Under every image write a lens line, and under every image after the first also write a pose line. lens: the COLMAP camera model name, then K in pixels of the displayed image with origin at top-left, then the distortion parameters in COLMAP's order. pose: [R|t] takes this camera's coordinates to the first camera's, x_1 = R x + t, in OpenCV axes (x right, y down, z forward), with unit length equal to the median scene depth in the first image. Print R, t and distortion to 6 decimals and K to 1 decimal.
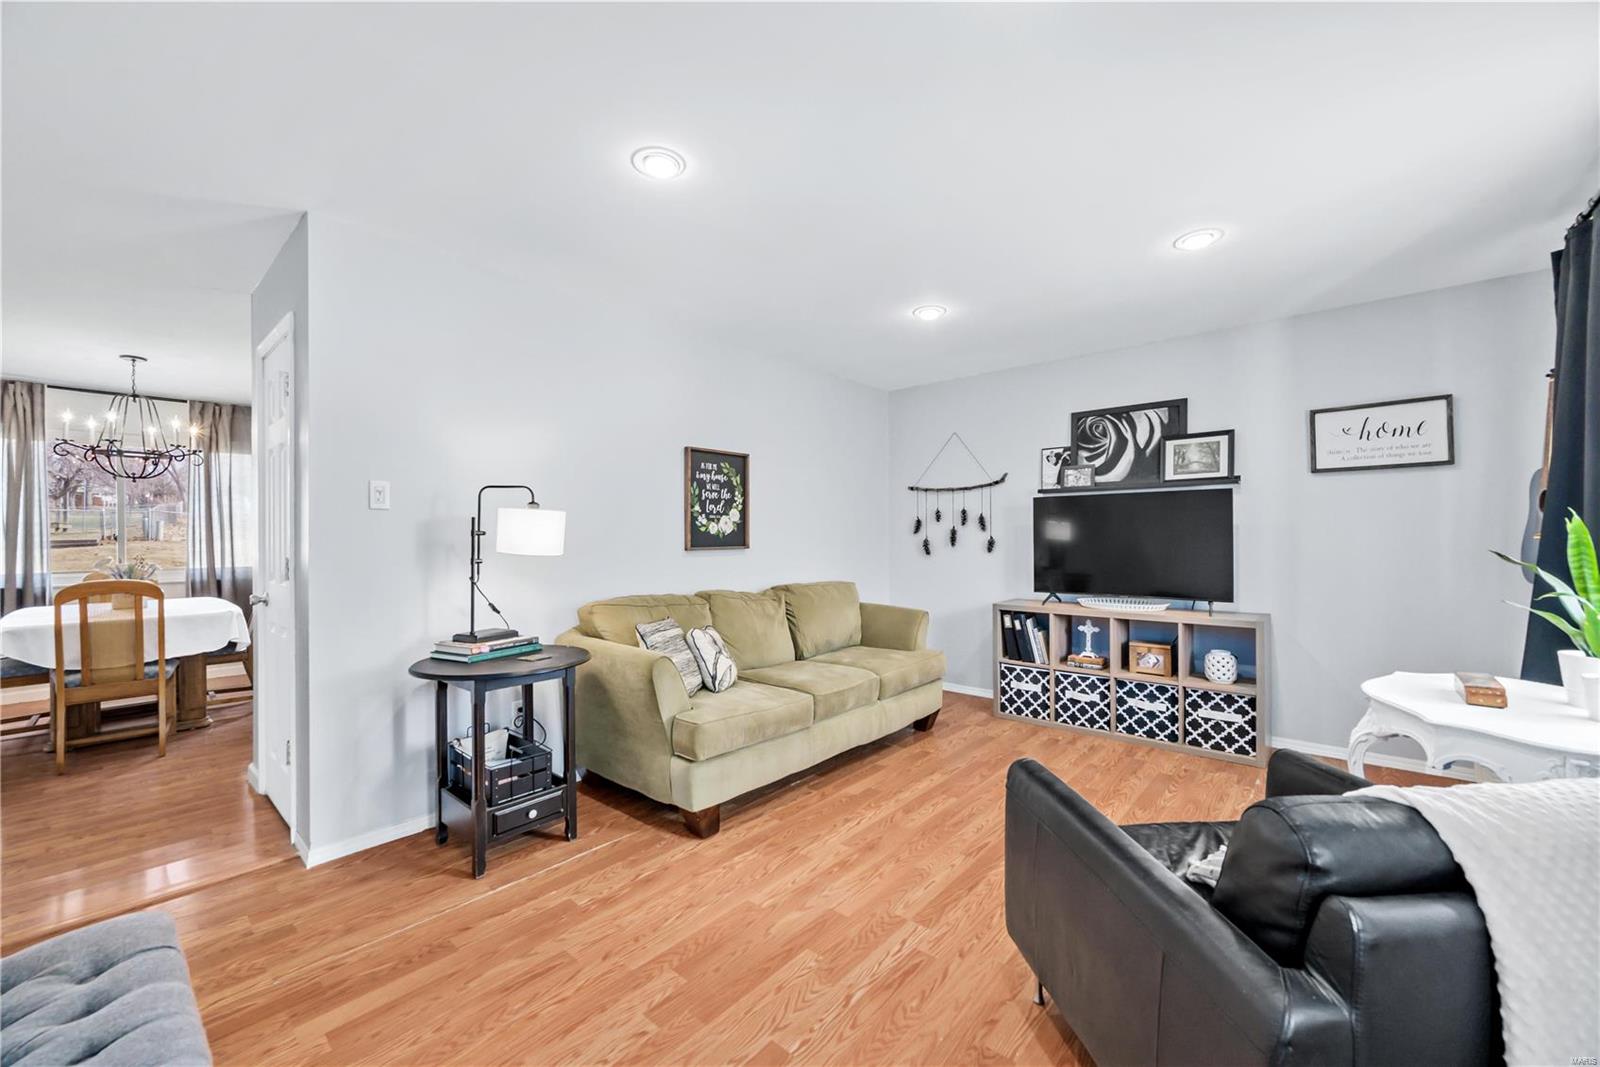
lens RADIAL K [[622.8, 0, 794.1], [0, 622.8, 540.8], [0, 0, 1]] dist [-0.000837, -0.000243]
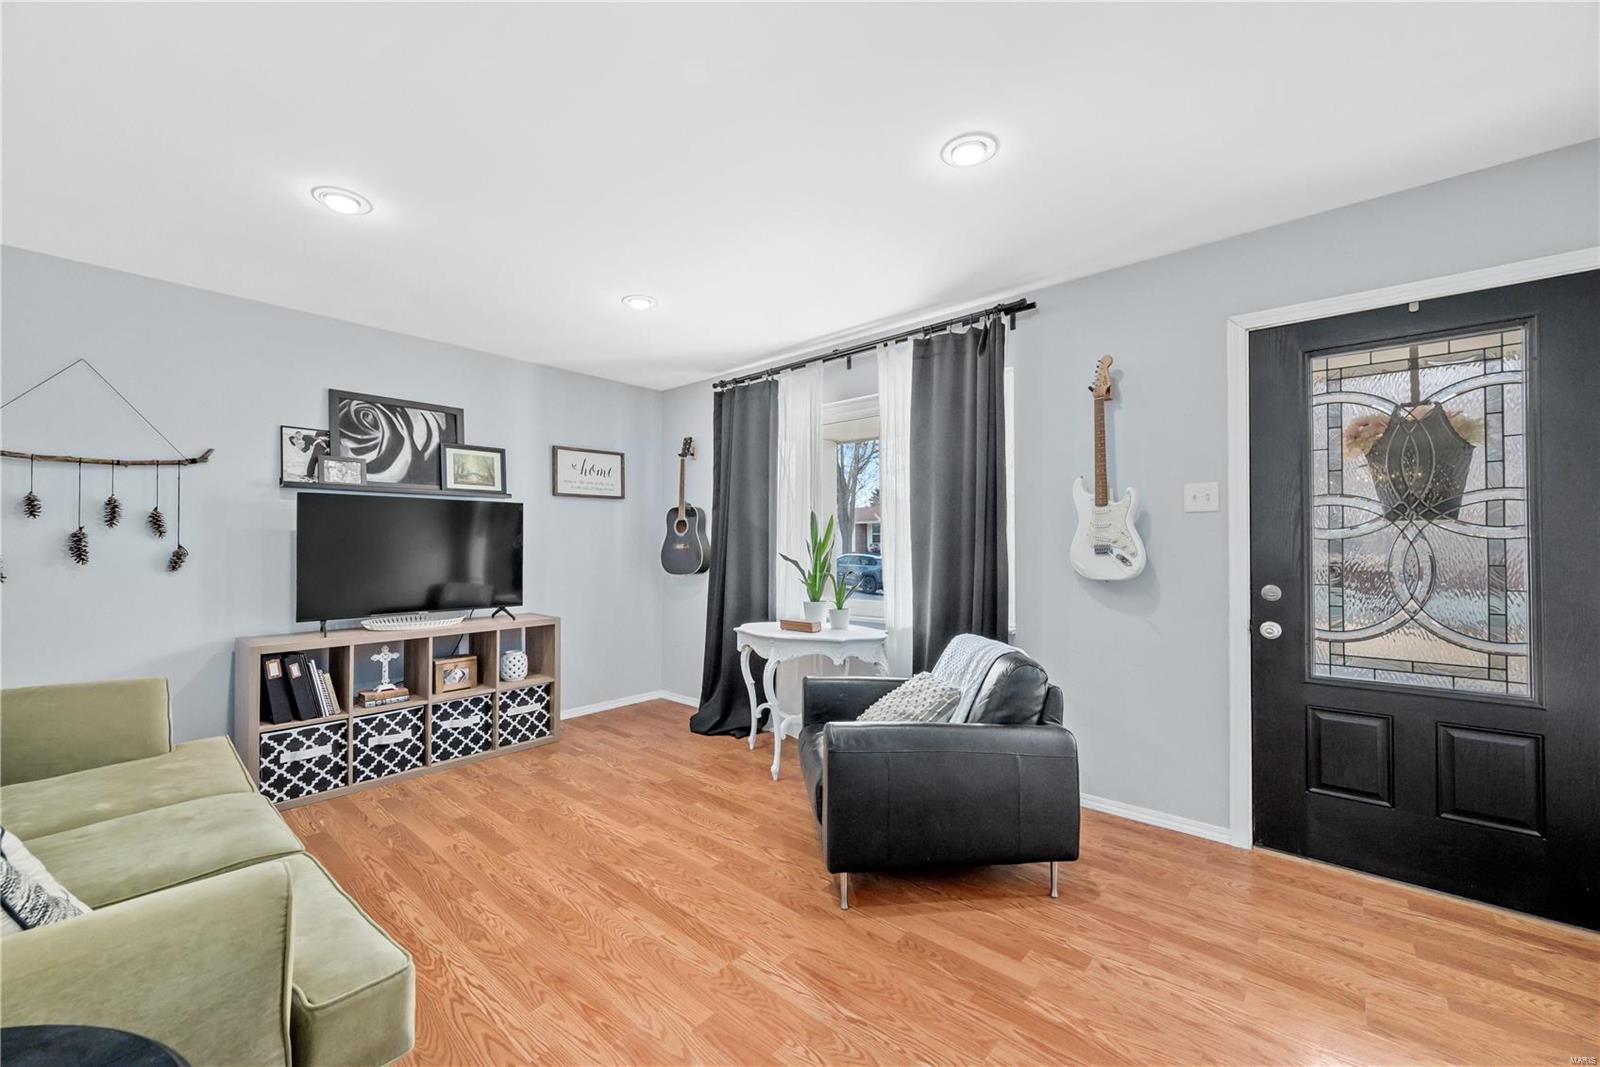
lens RADIAL K [[622.8, 0, 804.9], [0, 622.8, 535.3], [0, 0, 1]] dist [-0.000837, -0.000243]
pose [[0.000934, 0.020078, 0.999798, -0.367017], [0.007264, 0.999772, -0.020085, -0.000309], [-0.999973, 0.007281, 0.000787, 0.437531]]
